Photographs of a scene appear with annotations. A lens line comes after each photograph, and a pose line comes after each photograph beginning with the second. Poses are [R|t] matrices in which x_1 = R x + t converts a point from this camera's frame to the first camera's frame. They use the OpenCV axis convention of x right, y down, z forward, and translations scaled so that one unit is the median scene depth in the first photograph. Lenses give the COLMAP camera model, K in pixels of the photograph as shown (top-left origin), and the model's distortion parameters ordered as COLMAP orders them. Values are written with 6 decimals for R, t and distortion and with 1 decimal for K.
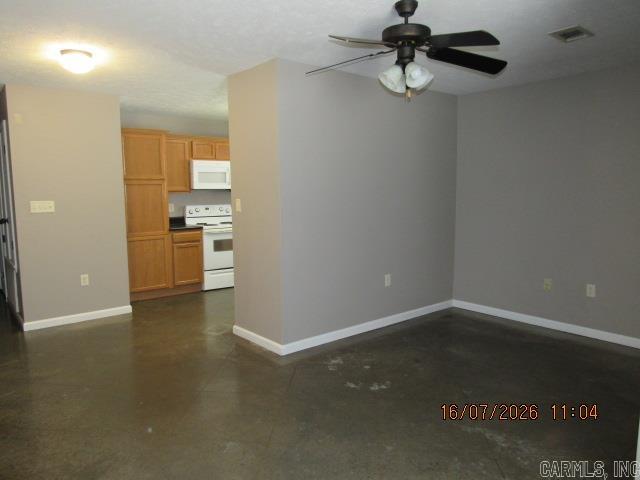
lens RADIAL K [[470.8, 0, 319.1], [0, 470.8, 241.1], [0, 0, 1]] dist [-0.003870, 0.000129]
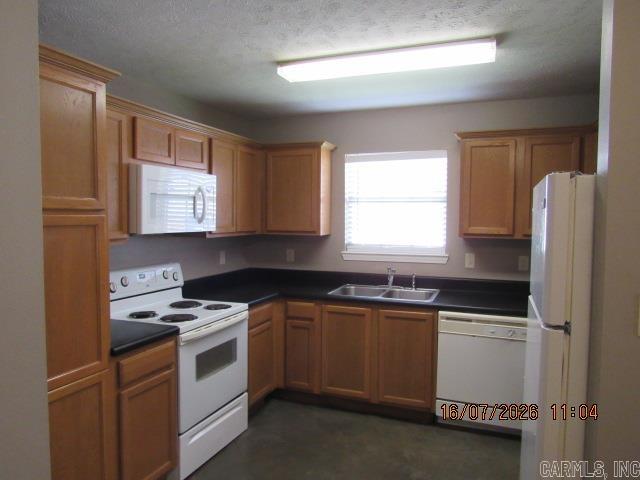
lens RADIAL K [[470.8, 0, 319.4], [0, 470.8, 242.4], [0, 0, 1]] dist [-0.003870, 0.000129]
pose [[0.875965, -0.025856, 0.481681, -0.329446], [0.055305, 0.997361, -0.047039, -0.076516], [-0.479193, 0.067844, 0.875084, 0.575399]]
